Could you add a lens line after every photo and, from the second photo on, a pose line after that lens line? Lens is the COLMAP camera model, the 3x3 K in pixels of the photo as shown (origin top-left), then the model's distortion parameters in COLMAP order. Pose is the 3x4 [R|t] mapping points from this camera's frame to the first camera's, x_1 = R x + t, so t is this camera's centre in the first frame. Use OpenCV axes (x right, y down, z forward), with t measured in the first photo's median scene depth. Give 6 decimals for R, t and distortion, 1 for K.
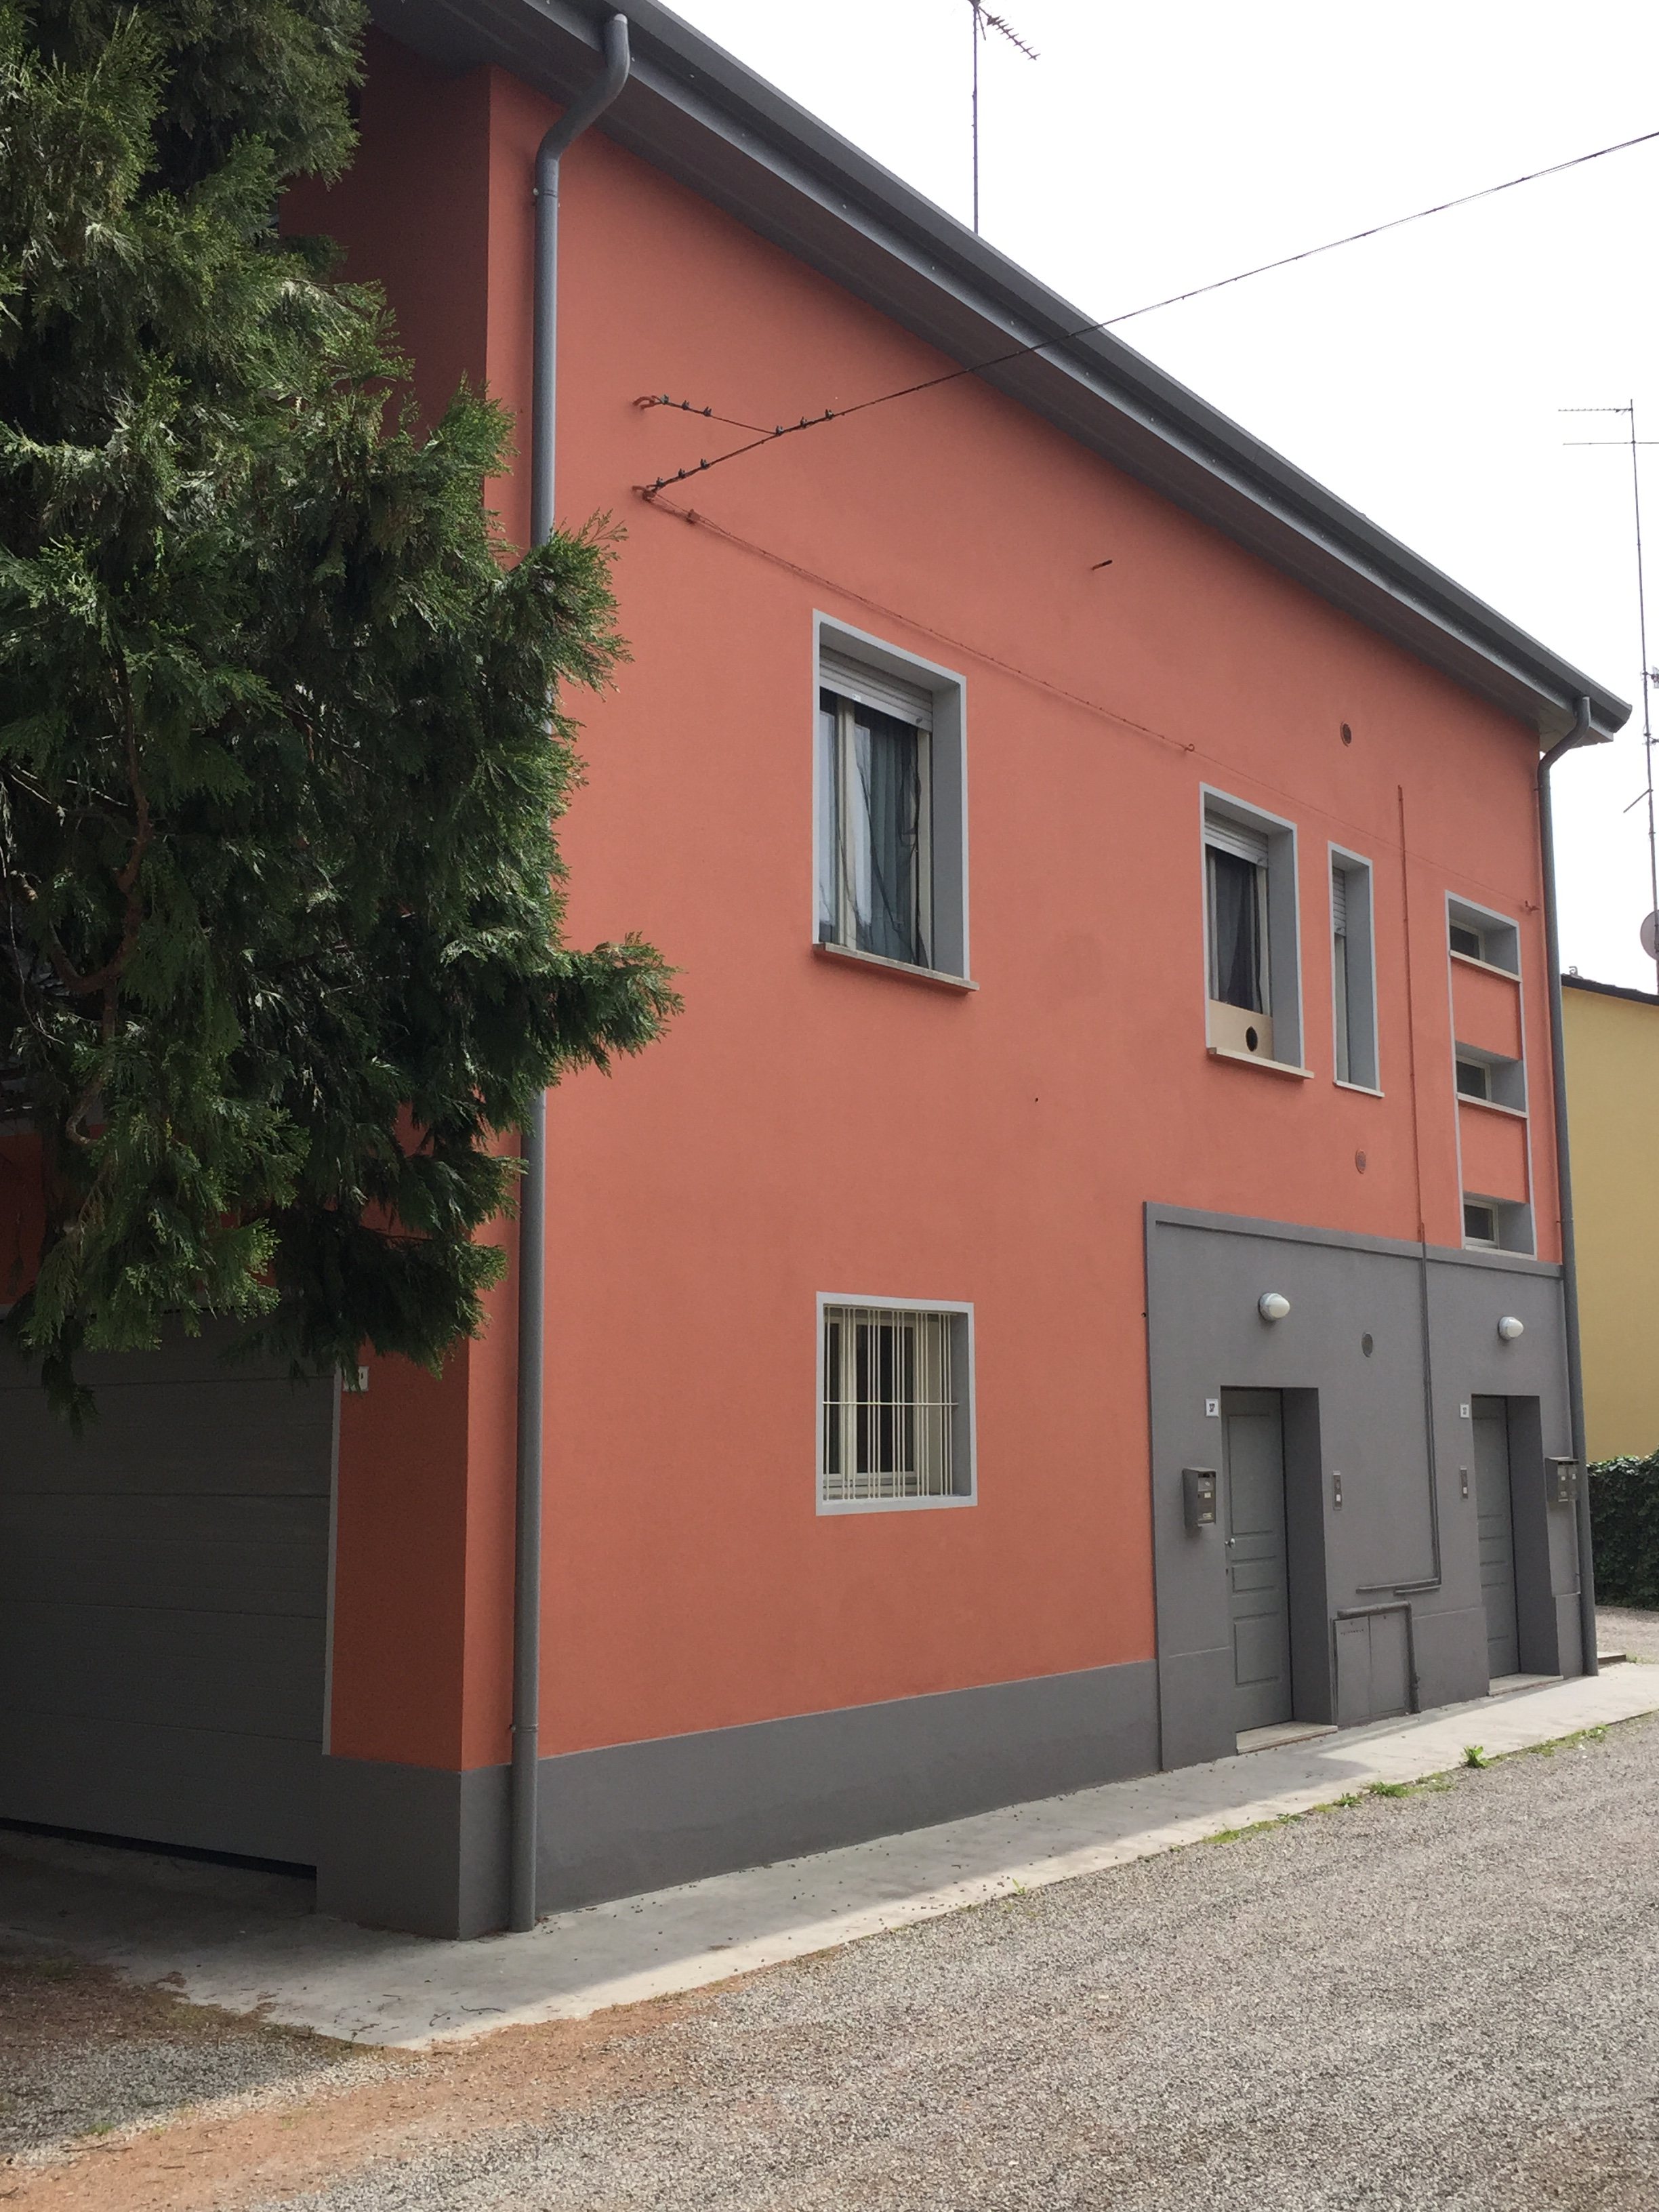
lens RADIAL K [[2293.4, 0, 827.0], [0, 2293.4, 1112.3], [0, 0, 1]] dist [0.047957, 0.000000]
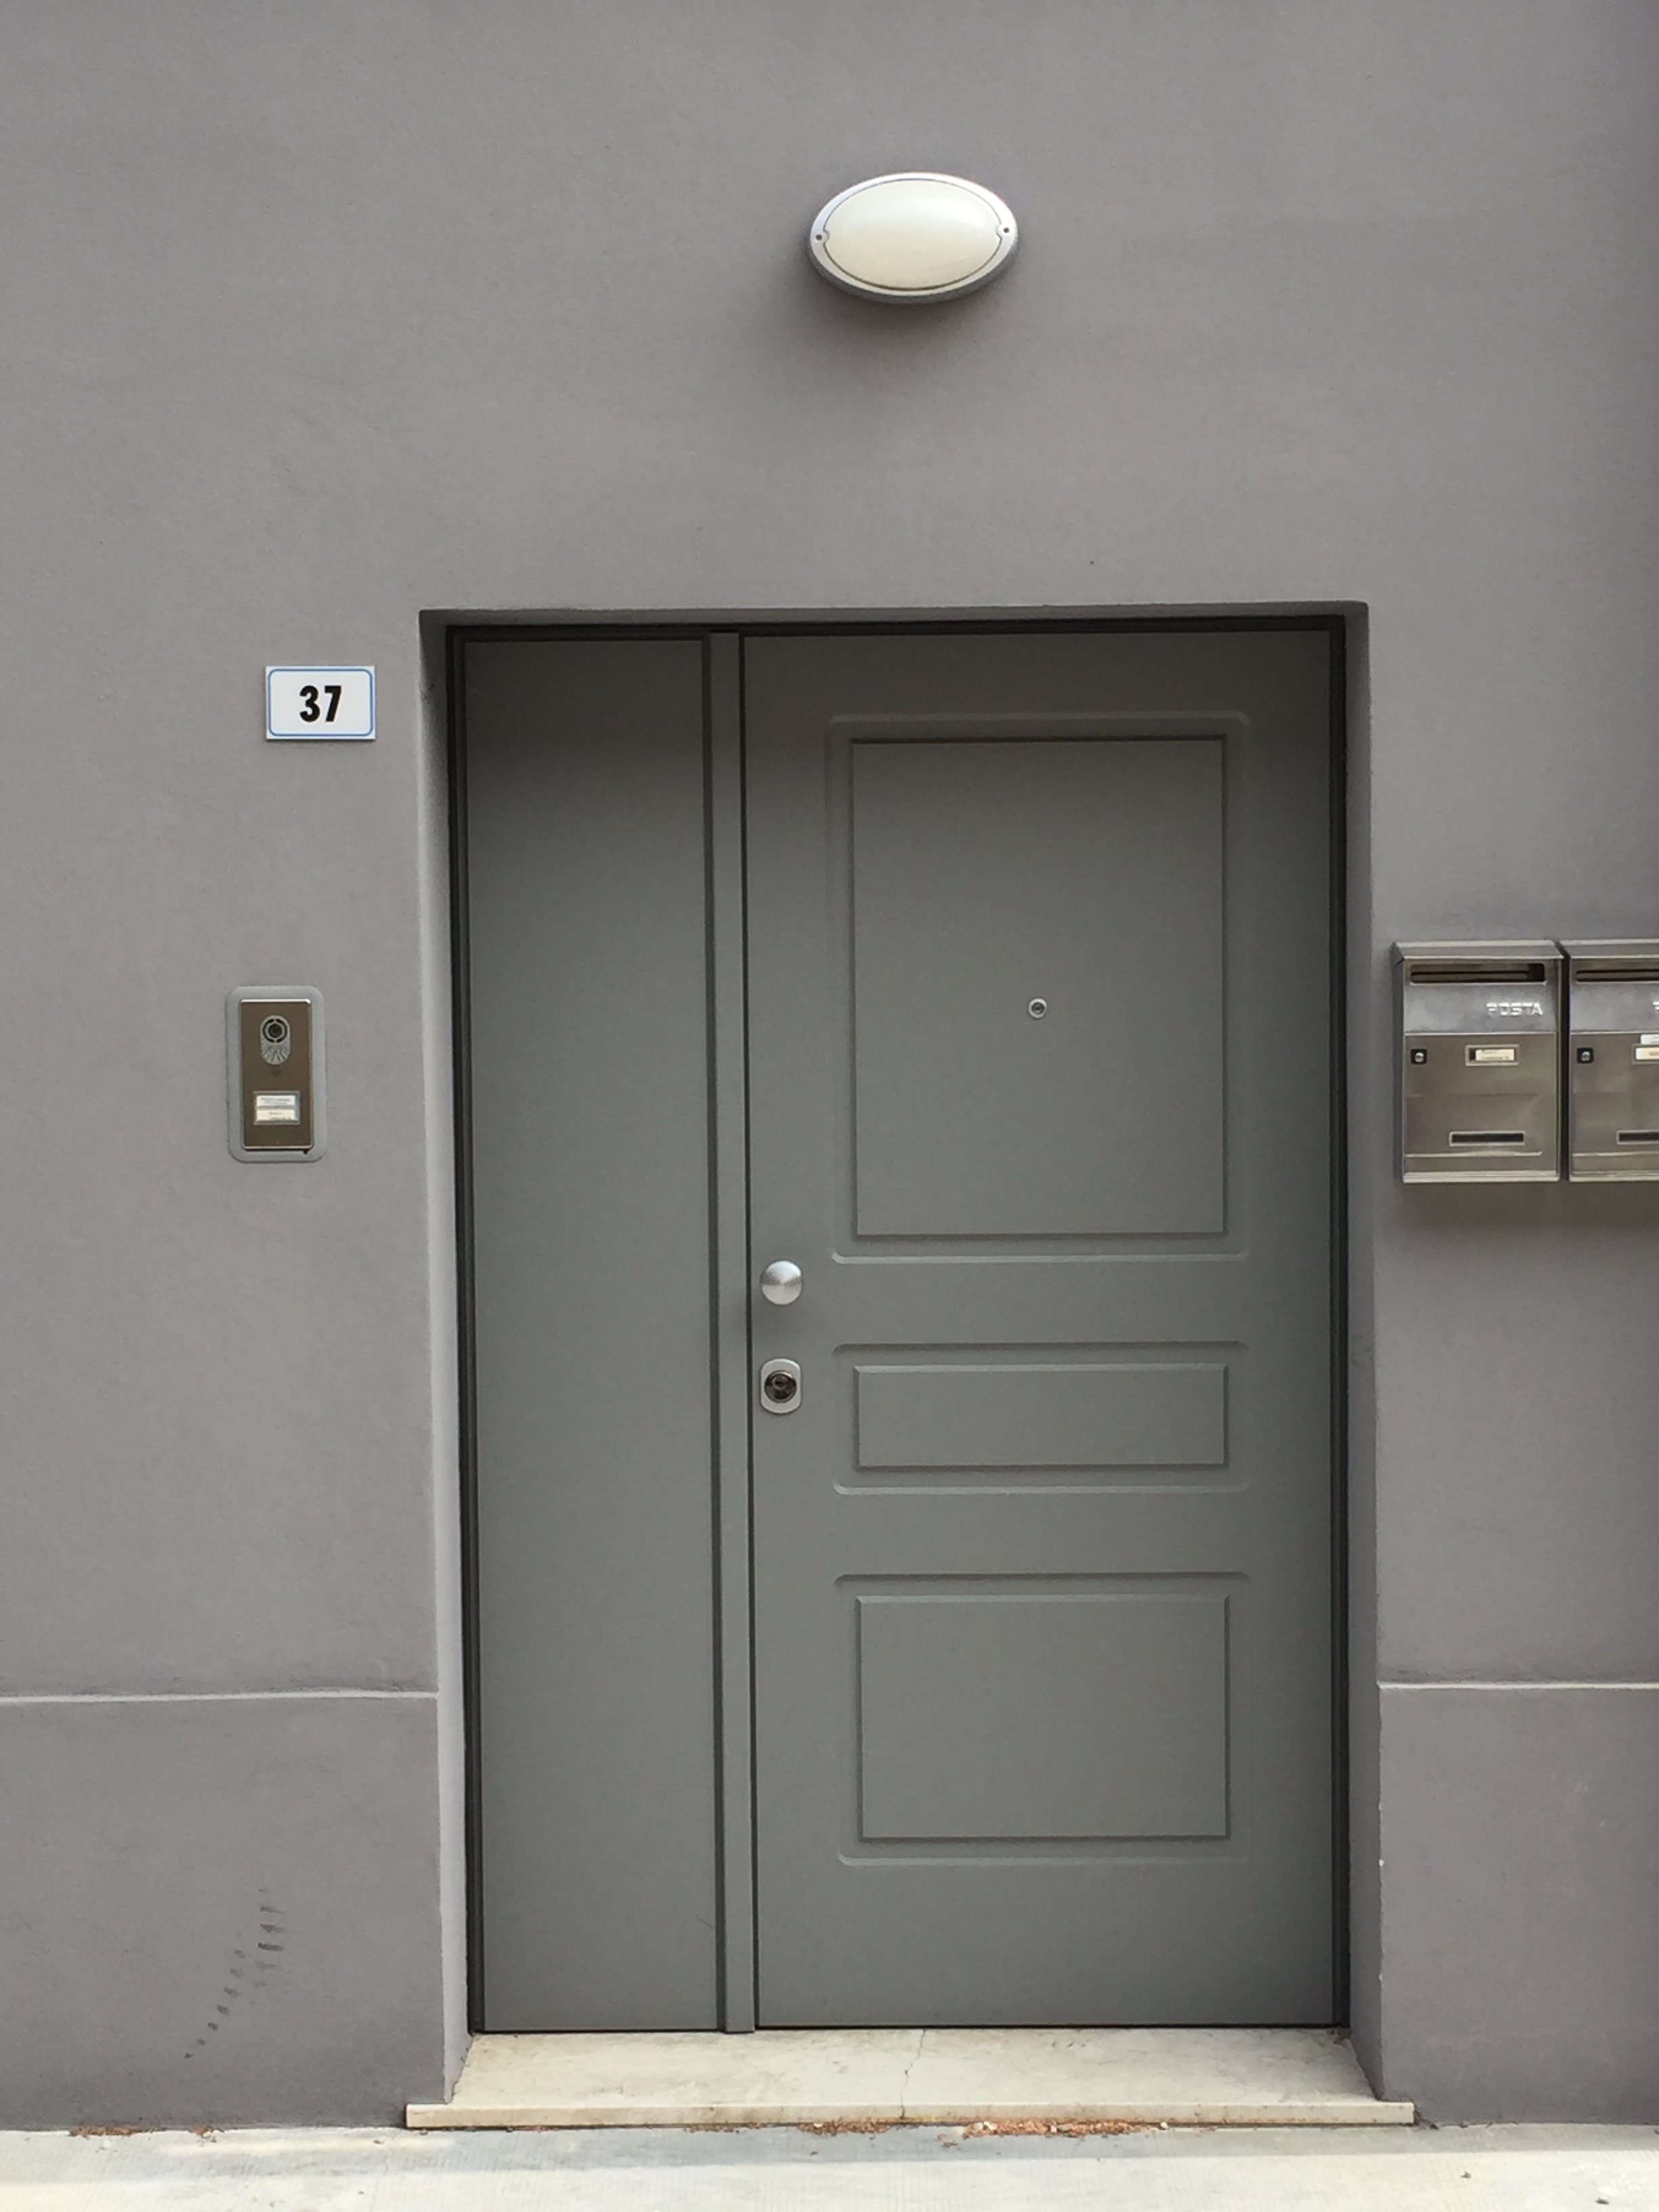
lens RADIAL K [[4225.2, 0, 838.7], [0, 4225.2, 1110.8], [0, 0, 1]] dist [0.101021, 0.000000]
pose [[0.602758, 0.061928, -0.795517, 0.629795], [0.118545, 0.978969, 0.166031, 0.117274], [0.789069, -0.194381, 0.582741, 0.881018]]
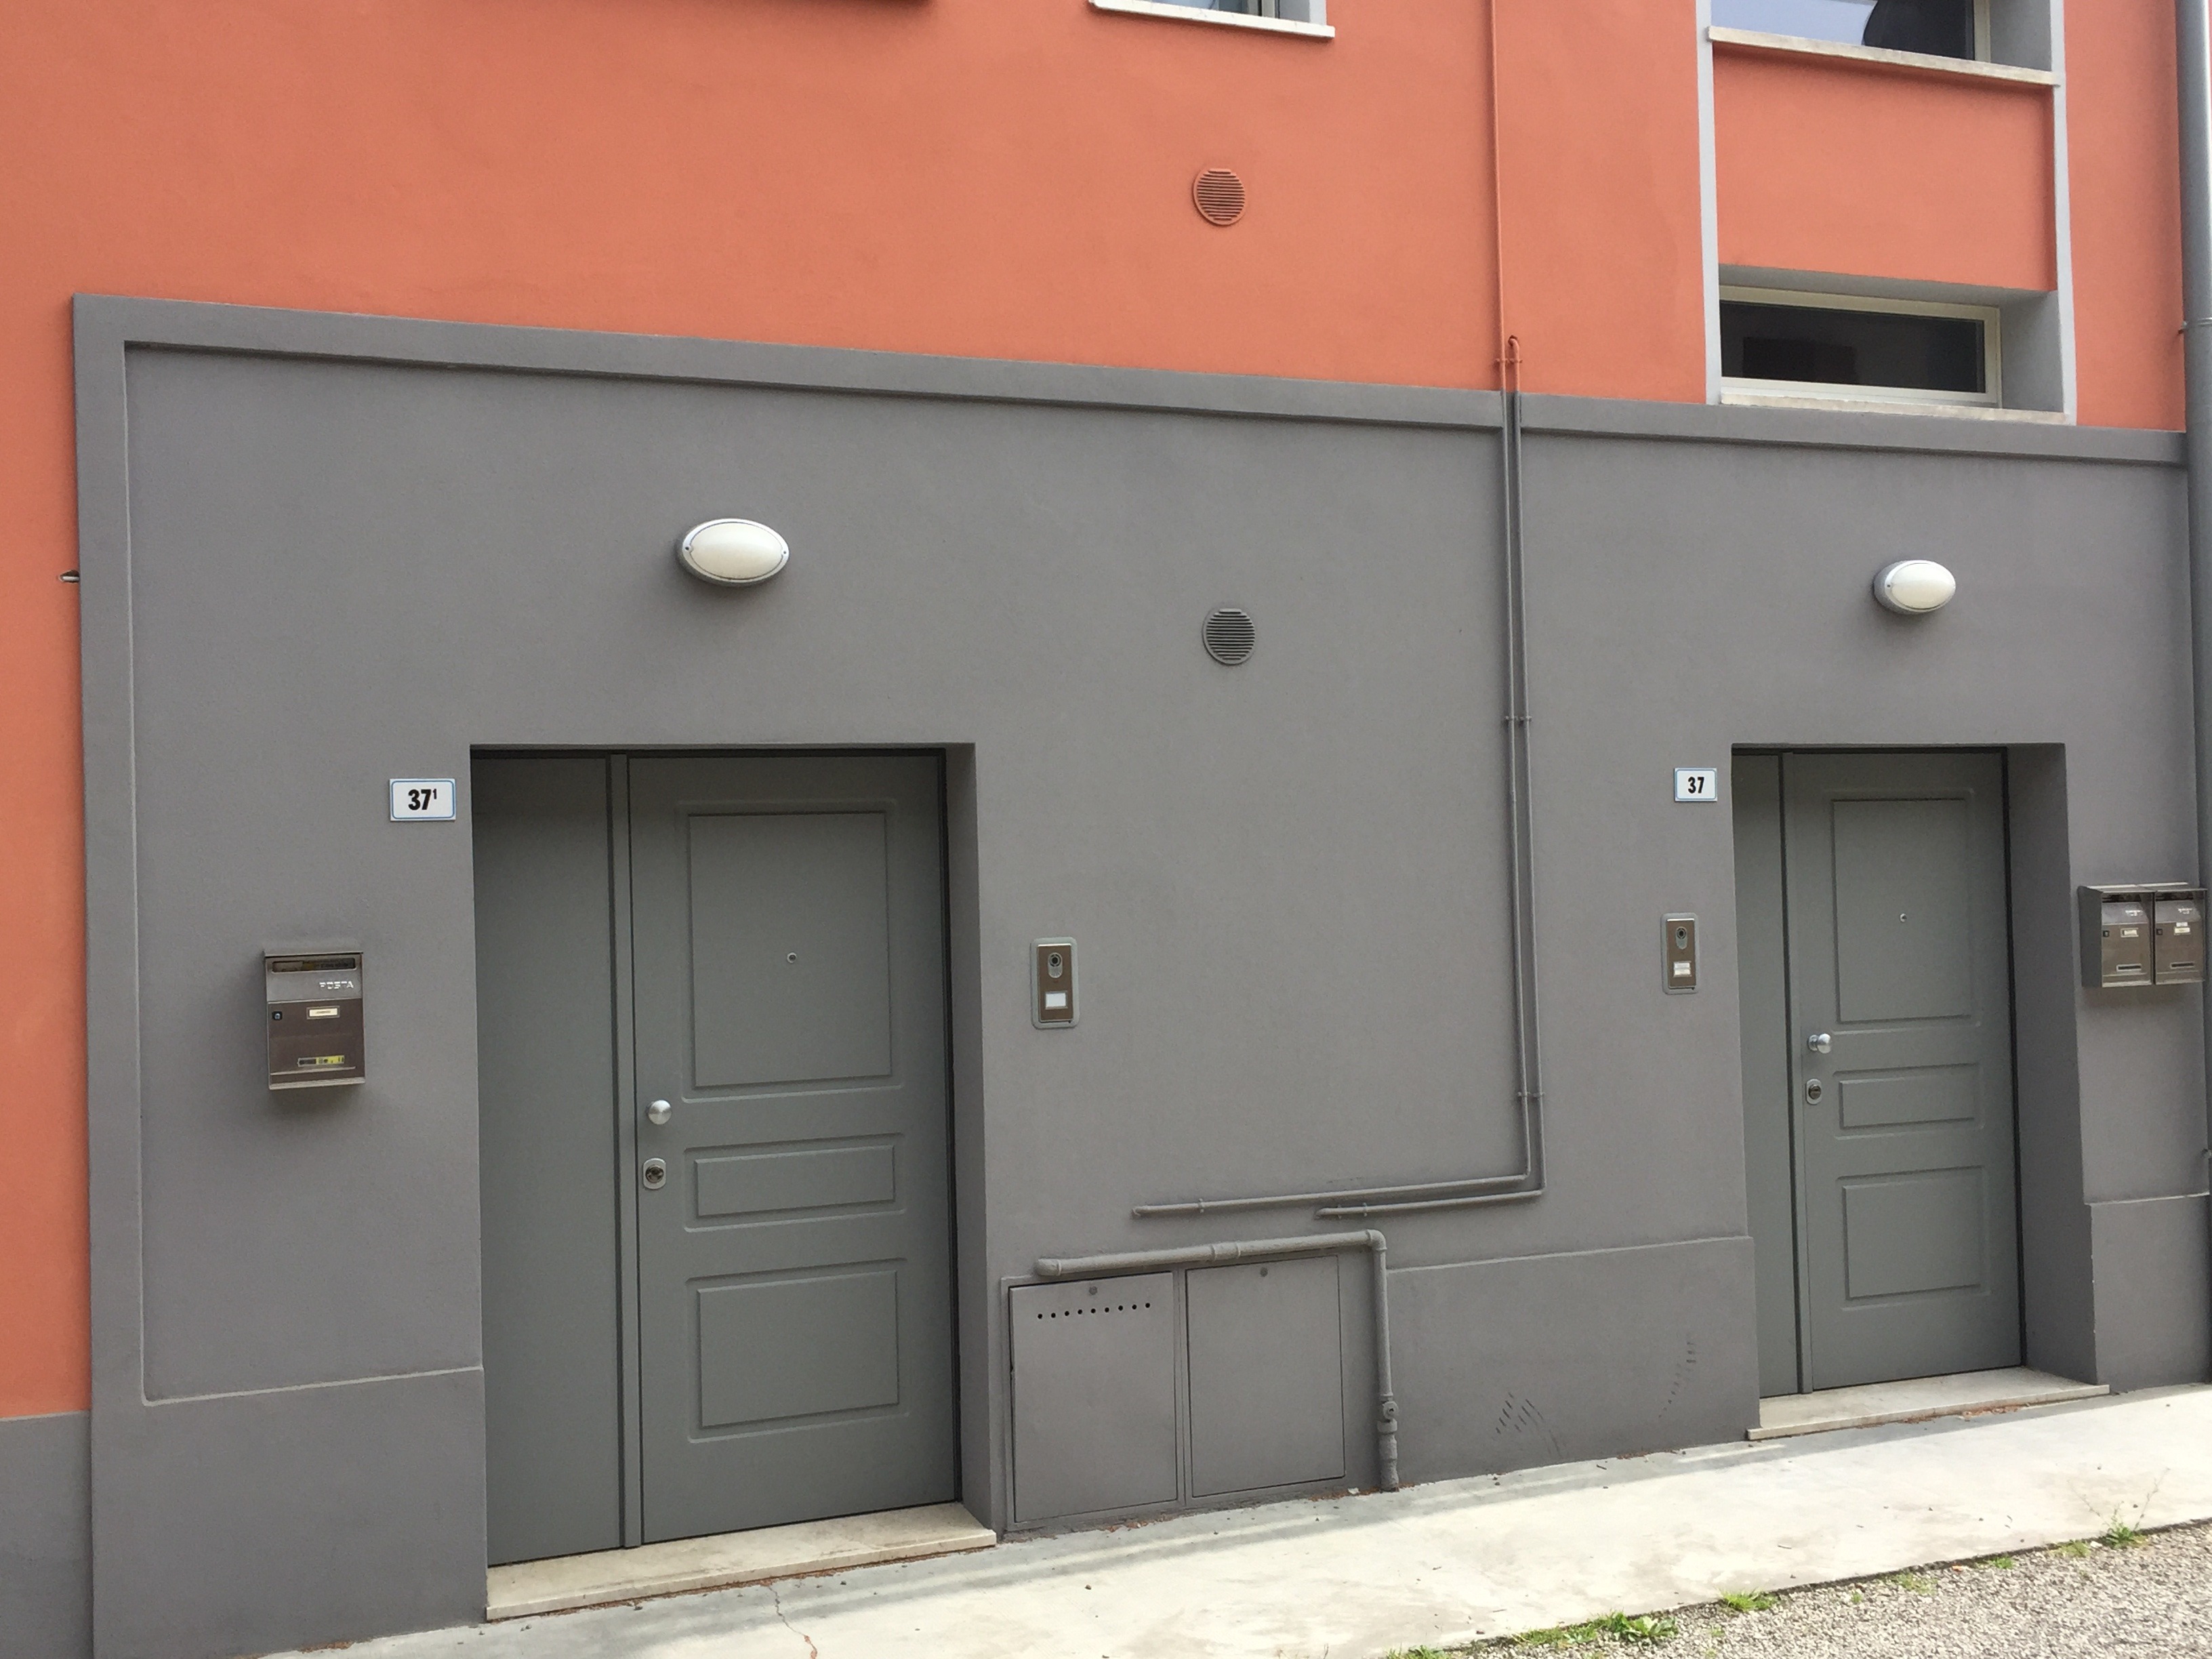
lens RADIAL K [[2293.4, 0, 1106.7], [0, 2293.4, 816.6], [0, 0, 1]] dist [0.047957, 0.000000]
pose [[0.866600, -0.012612, -0.498845, 0.423000], [0.081868, 0.989728, 0.117200, 0.082200], [0.492242, -0.142405, 0.858731, 0.622588]]
